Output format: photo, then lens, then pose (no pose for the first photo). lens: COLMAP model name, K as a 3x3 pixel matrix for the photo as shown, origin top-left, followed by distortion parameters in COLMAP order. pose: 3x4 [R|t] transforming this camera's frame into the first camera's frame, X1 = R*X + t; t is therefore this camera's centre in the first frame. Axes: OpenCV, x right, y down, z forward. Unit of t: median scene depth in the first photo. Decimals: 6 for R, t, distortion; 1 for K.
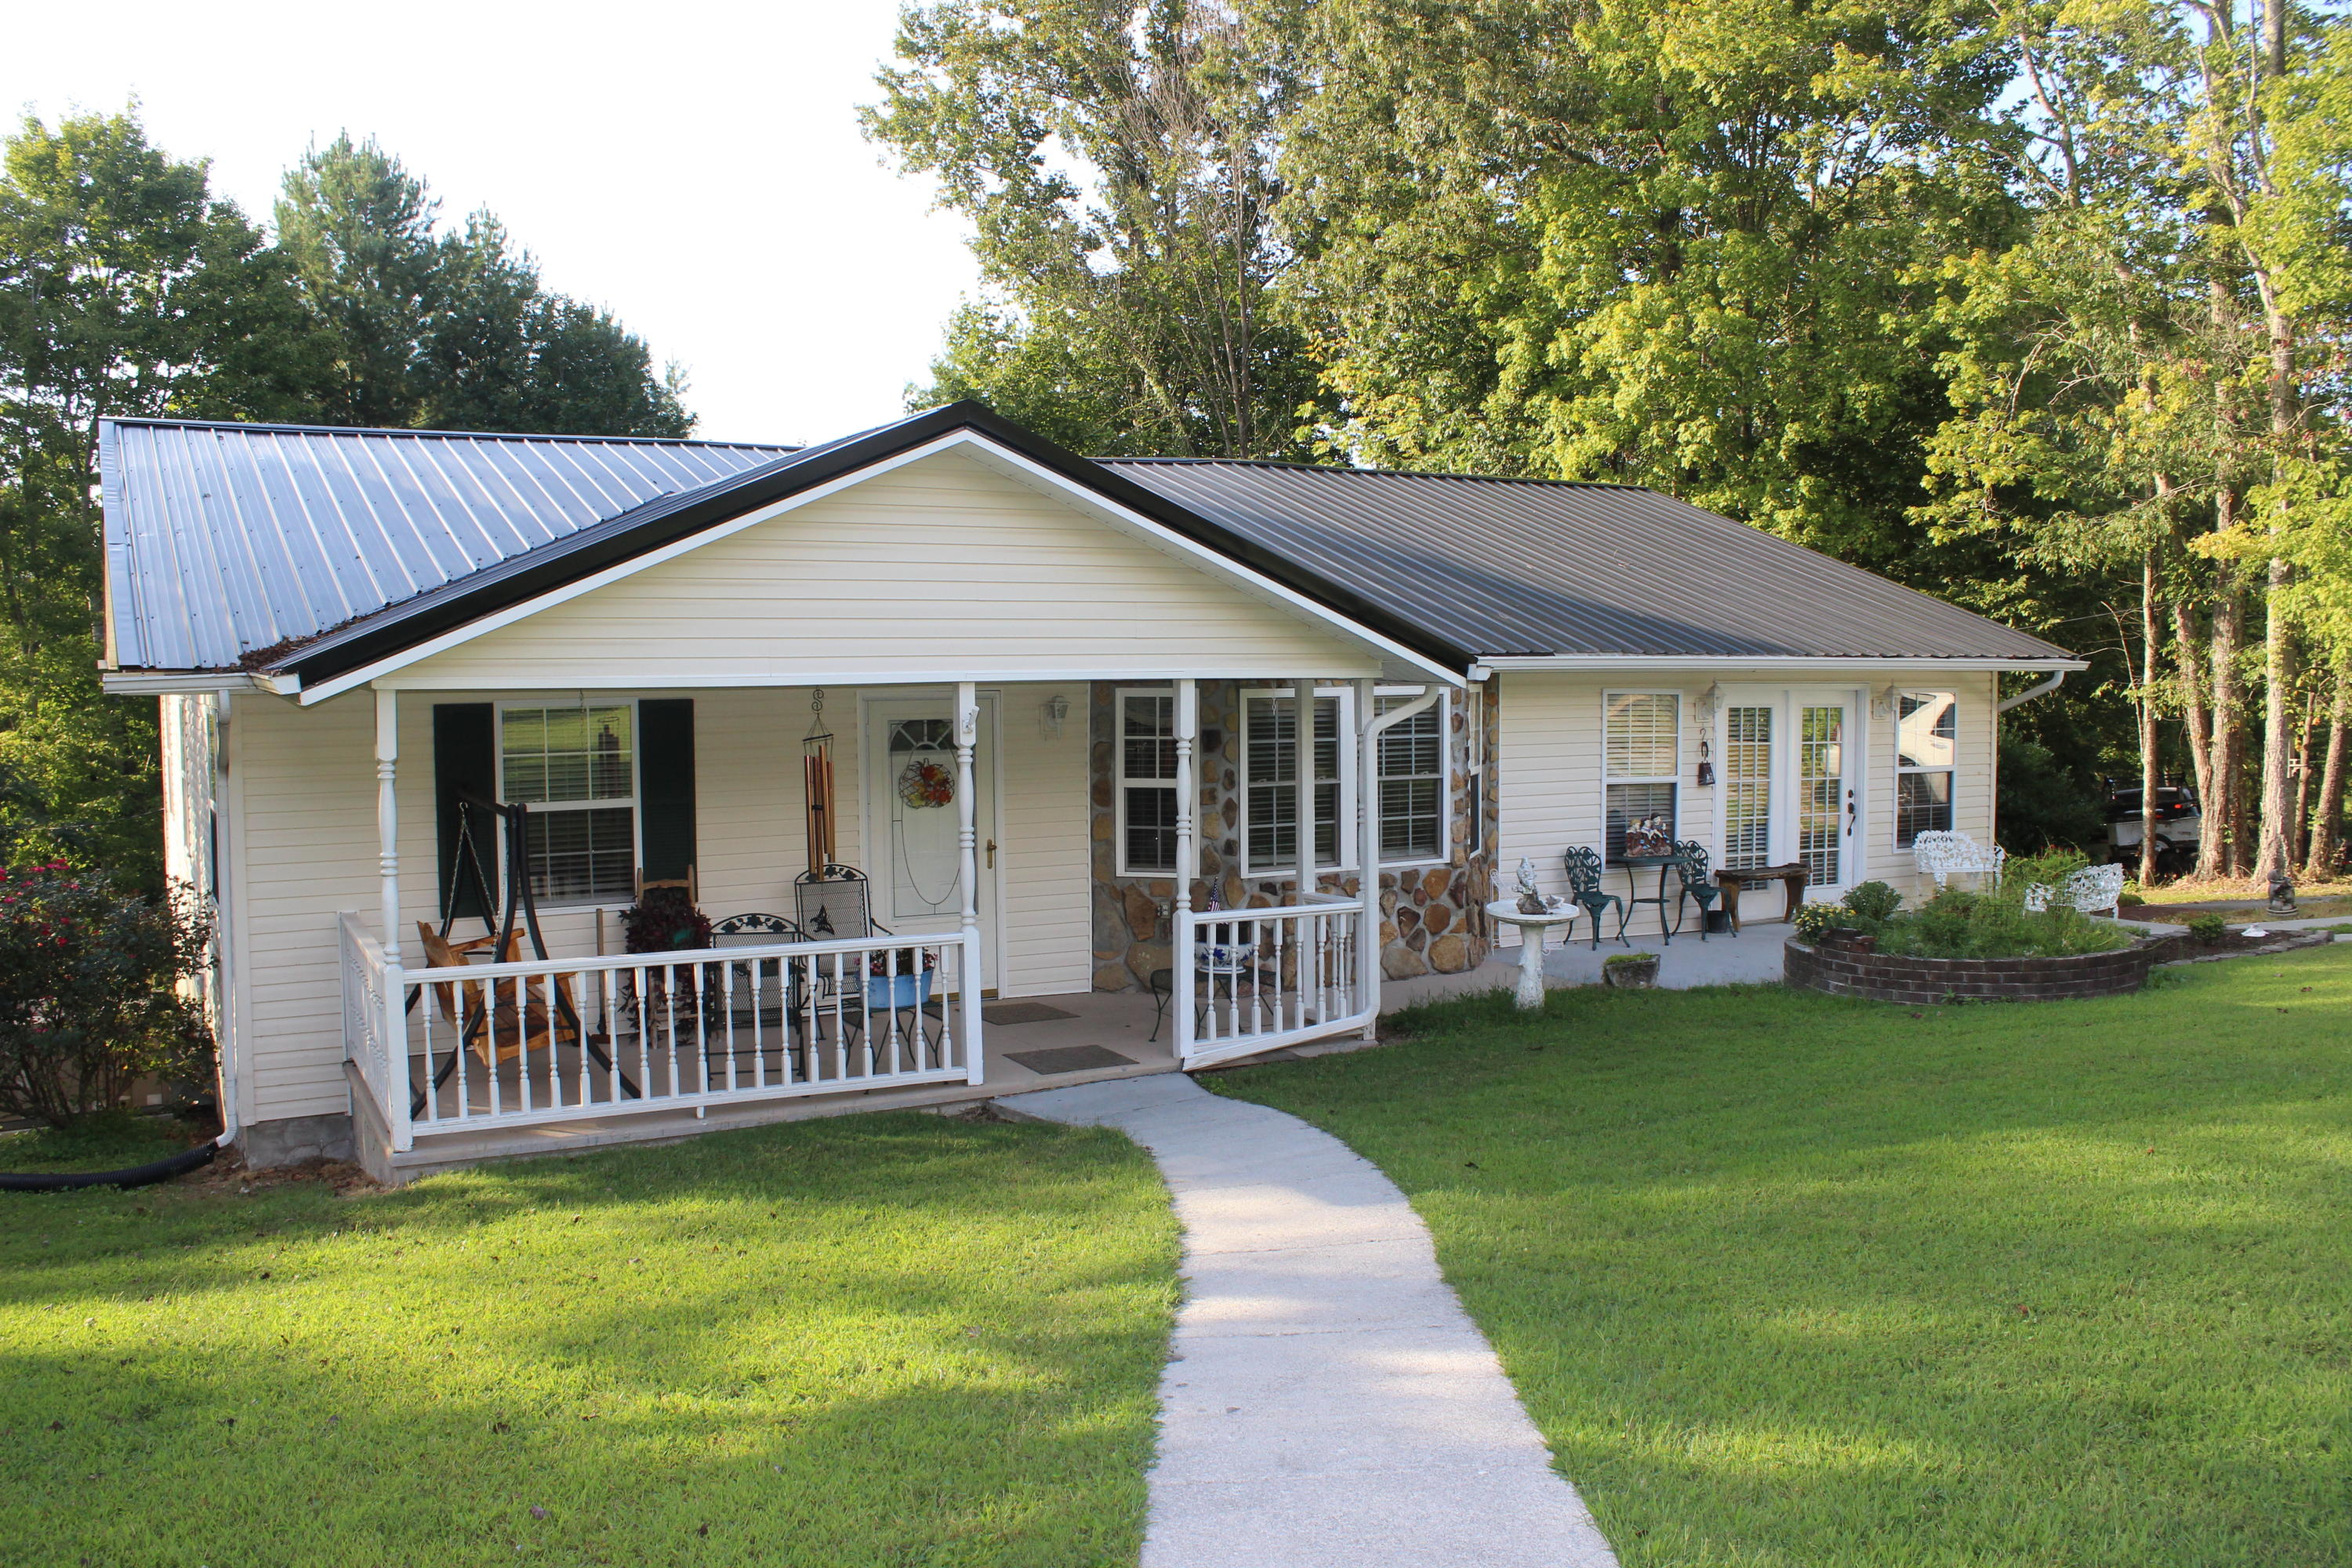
lens RADIAL K [[1973.2, 0, 1174.6], [0, 1973.2, 777.6], [0, 0, 1]] dist [-0.166589, 0.166554]
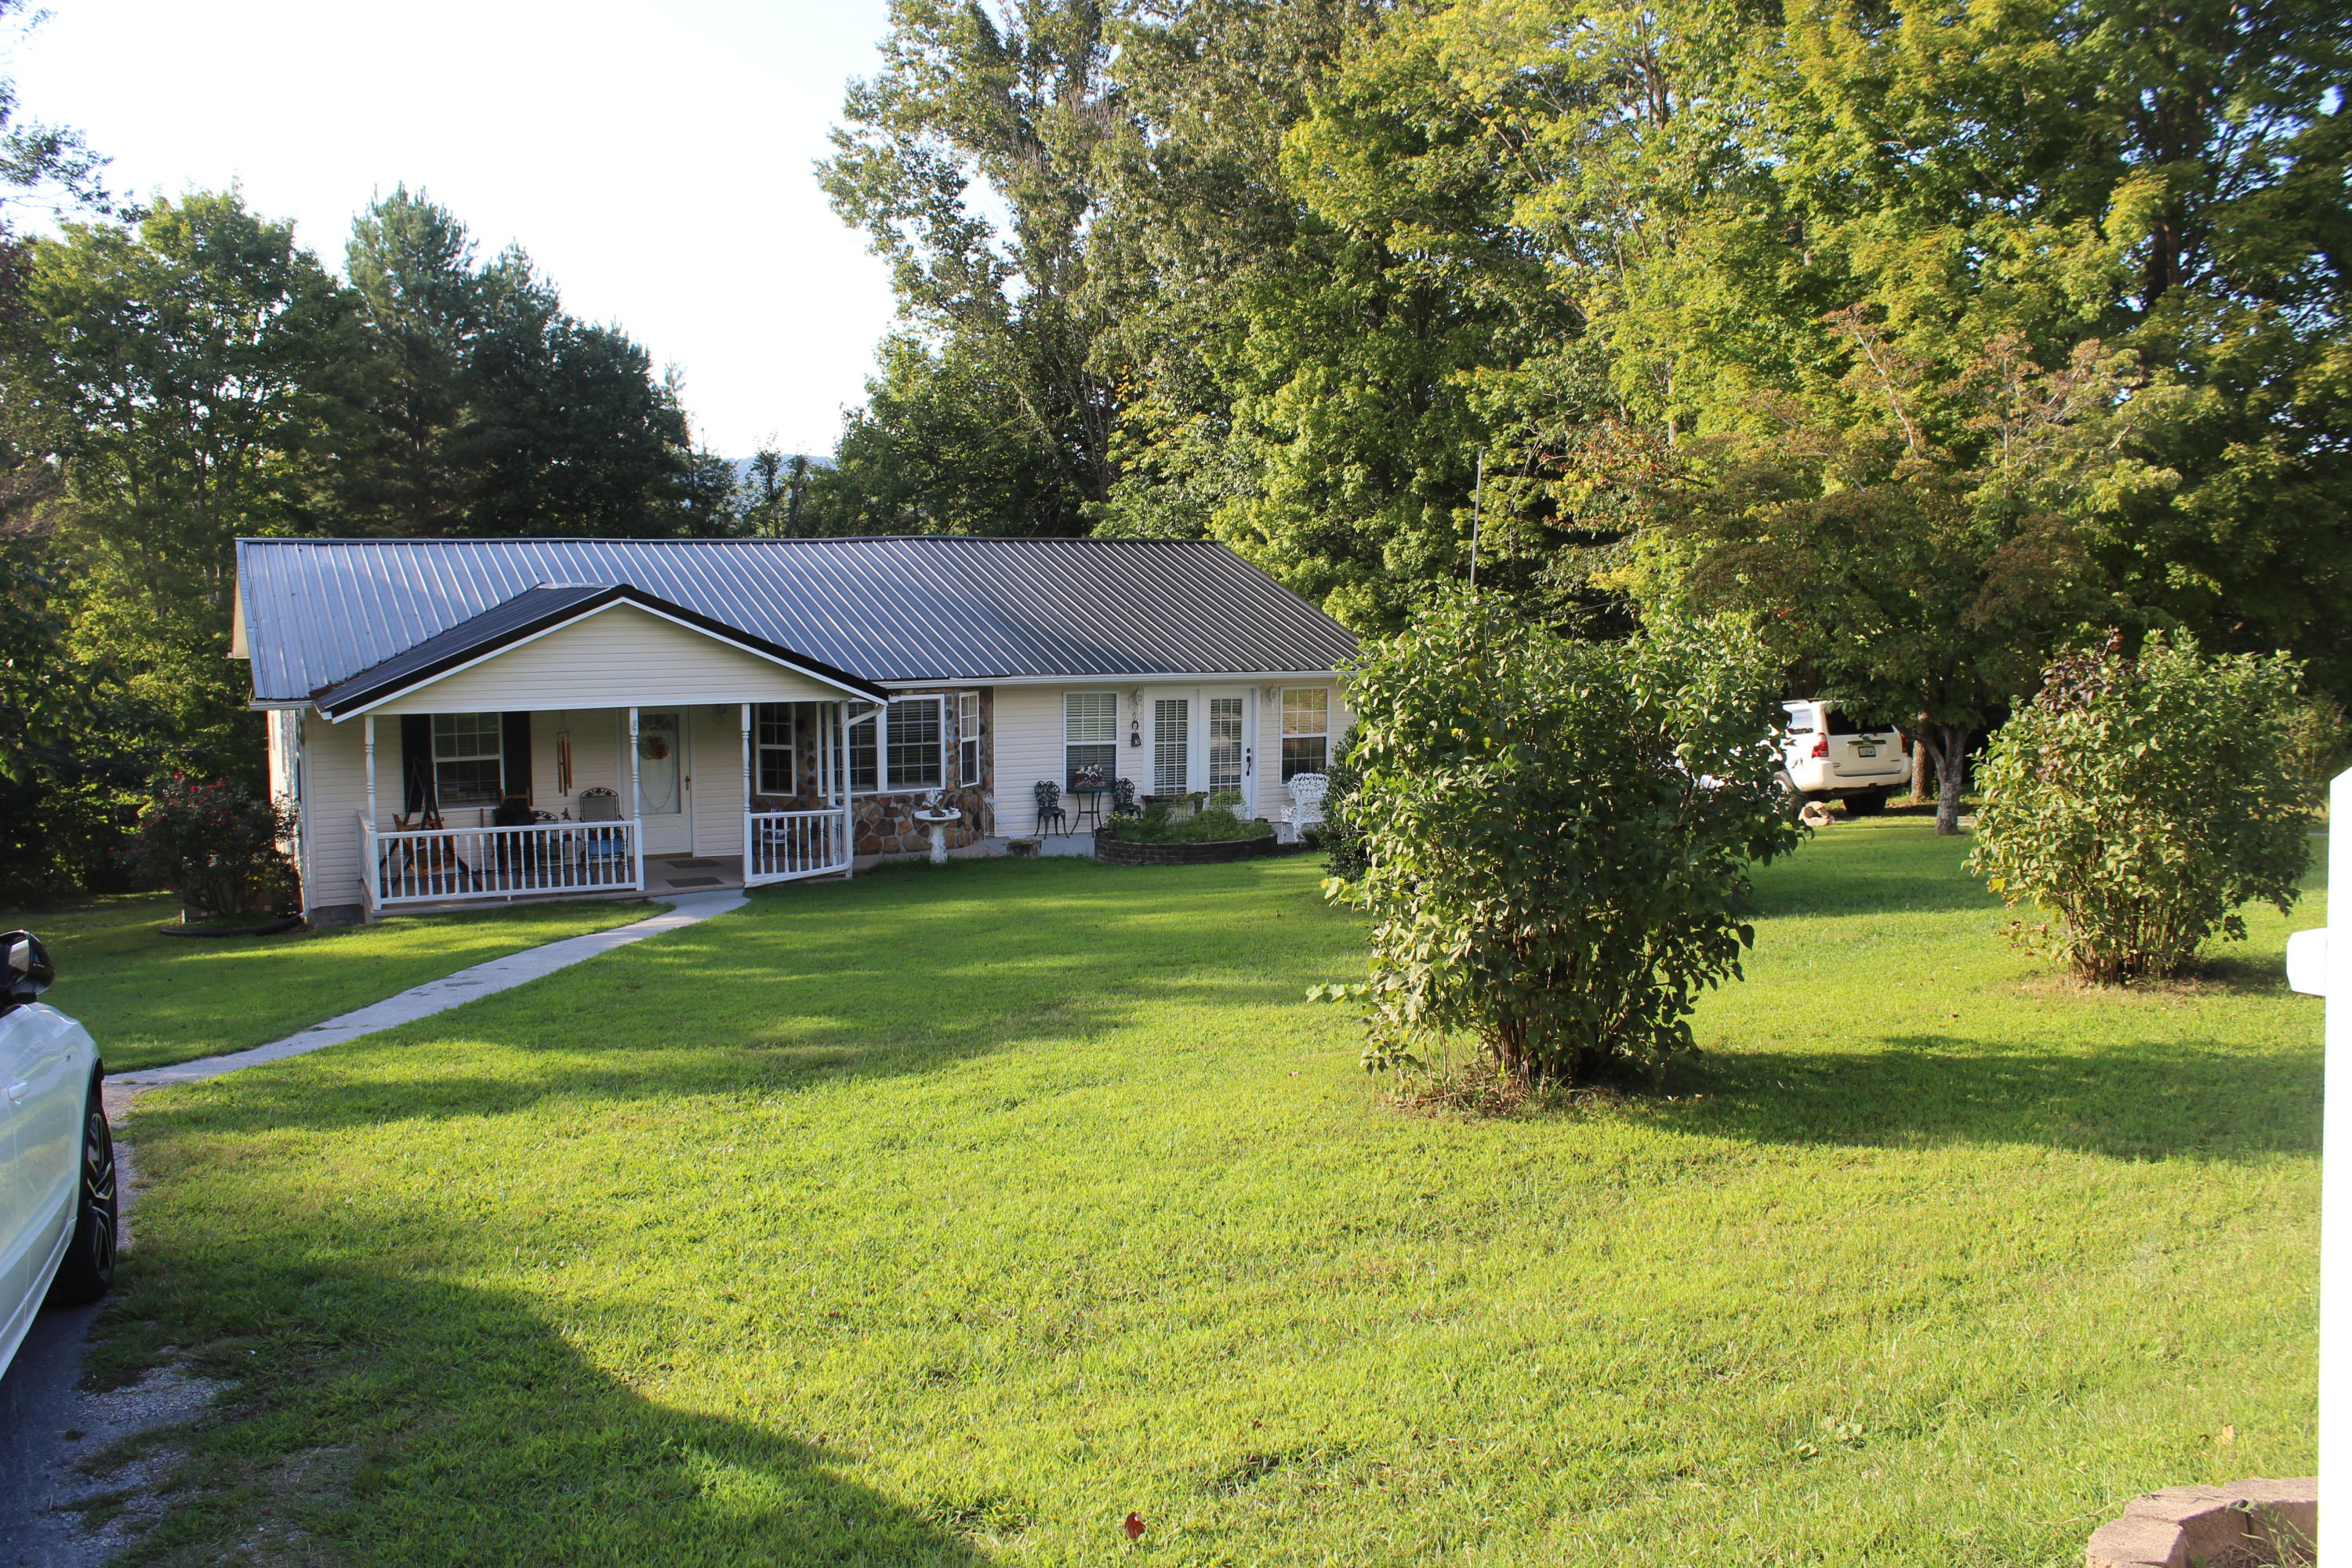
lens RADIAL K [[1973.2, 0, 1174.6], [0, 1973.2, 777.6], [0, 0, 1]] dist [-0.166589, 0.166554]
pose [[0.999141, 0.011221, -0.039892, 0.150567], [-0.009440, 0.998962, 0.044561, -0.018546], [0.040351, -0.044146, 0.998210, -0.295374]]
